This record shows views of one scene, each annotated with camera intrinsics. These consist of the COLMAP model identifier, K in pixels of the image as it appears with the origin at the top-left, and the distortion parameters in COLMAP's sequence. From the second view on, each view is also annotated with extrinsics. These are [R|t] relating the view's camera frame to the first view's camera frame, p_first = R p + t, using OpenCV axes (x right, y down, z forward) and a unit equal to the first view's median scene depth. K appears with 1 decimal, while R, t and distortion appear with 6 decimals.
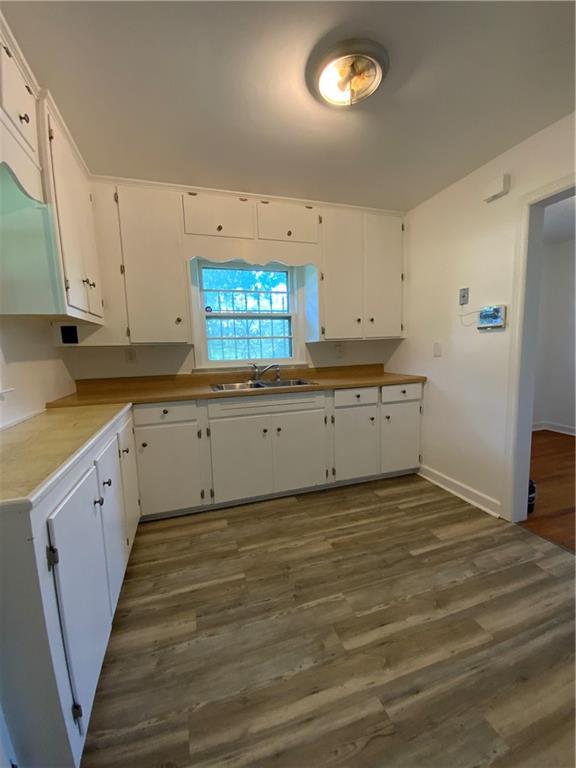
lens RADIAL K [[310.3, 0, 287.3], [0, 310.3, 385.8], [0, 0, 1]] dist [0.019621, -0.018679]
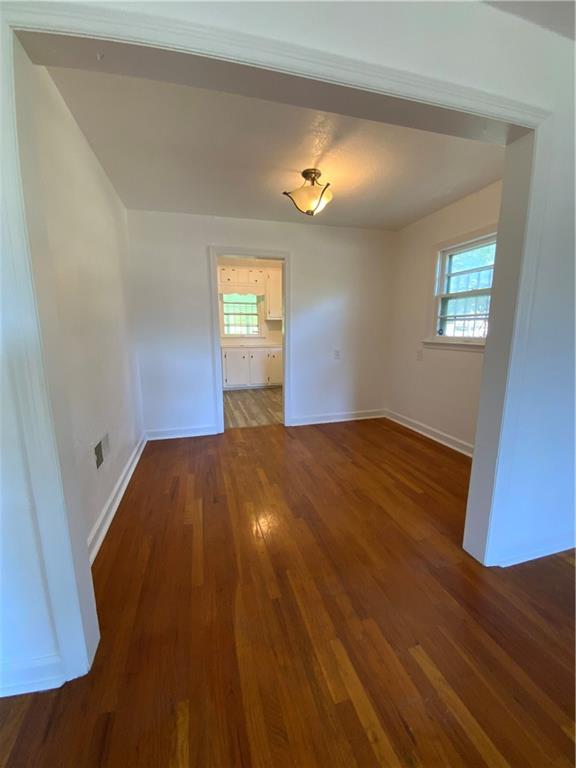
lens RADIAL K [[310.3, 0, 287.3], [0, 310.3, 385.8], [0, 0, 1]] dist [0.019621, -0.018679]
pose [[-0.041995, 0.208457, -0.977129, 3.204629], [-0.110954, 0.970970, 0.211912, -0.238846], [0.992938, 0.117316, -0.017646, 1.300483]]
